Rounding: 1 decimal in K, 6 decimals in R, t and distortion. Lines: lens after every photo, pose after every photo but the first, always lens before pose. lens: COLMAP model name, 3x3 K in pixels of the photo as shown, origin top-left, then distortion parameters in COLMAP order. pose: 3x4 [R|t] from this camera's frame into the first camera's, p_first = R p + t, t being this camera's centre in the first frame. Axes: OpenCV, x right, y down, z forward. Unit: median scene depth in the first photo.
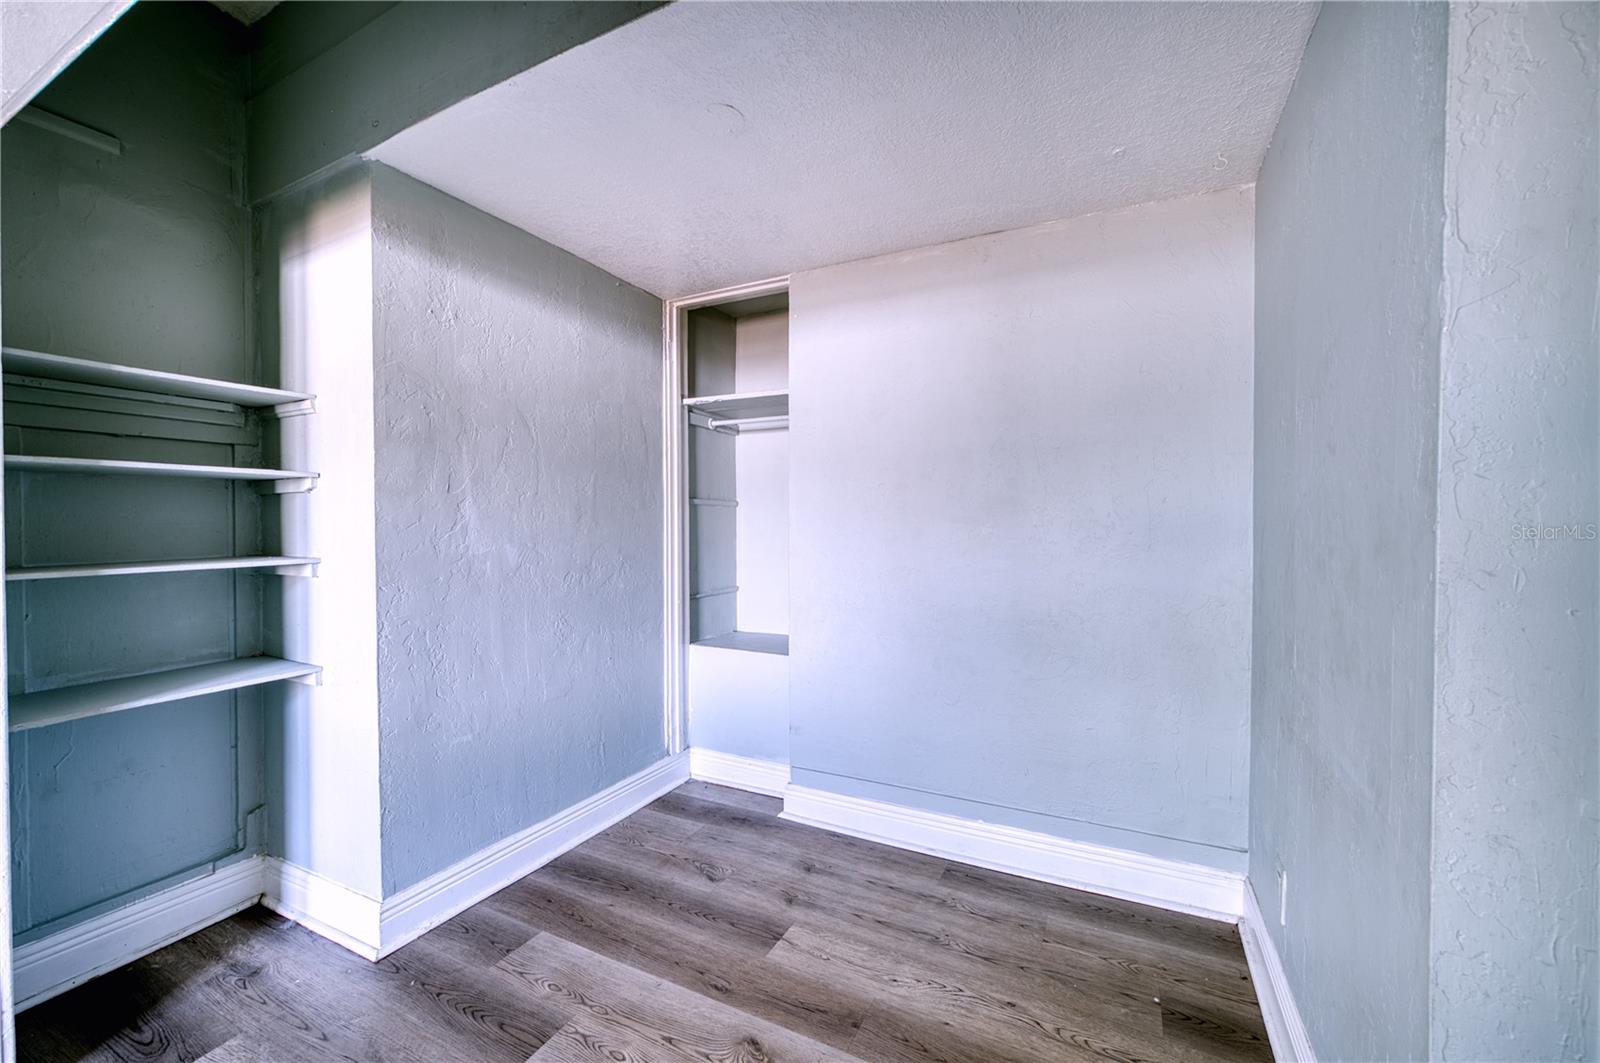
lens RADIAL K [[628.7, 0, 796.5], [0, 628.7, 532.0], [0, 0, 1]] dist [-0.010501, 0.005737]
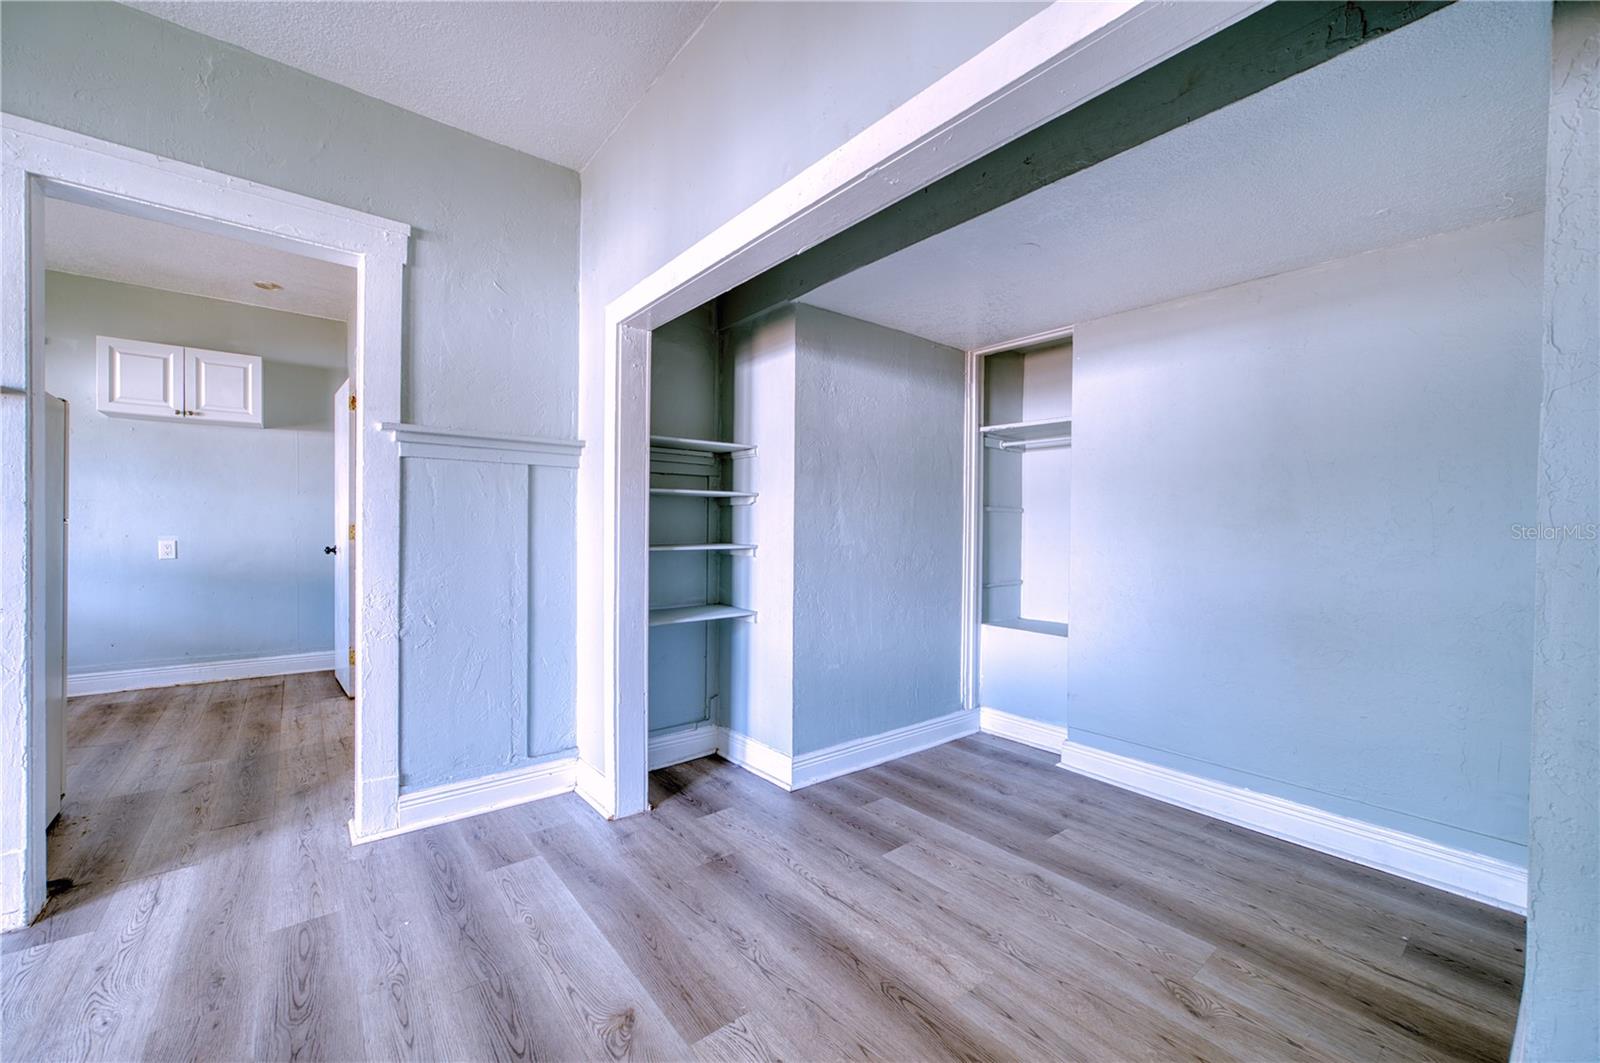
lens RADIAL K [[628.7, 0, 796.5], [0, 628.7, 532.0], [0, 0, 1]] dist [-0.010501, 0.005737]
pose [[0.911632, 0.015207, -0.410727, 0.005851], [-0.017124, 0.999853, -0.000989, 0.006653], [0.410651, 0.007934, 0.911758, -0.410089]]
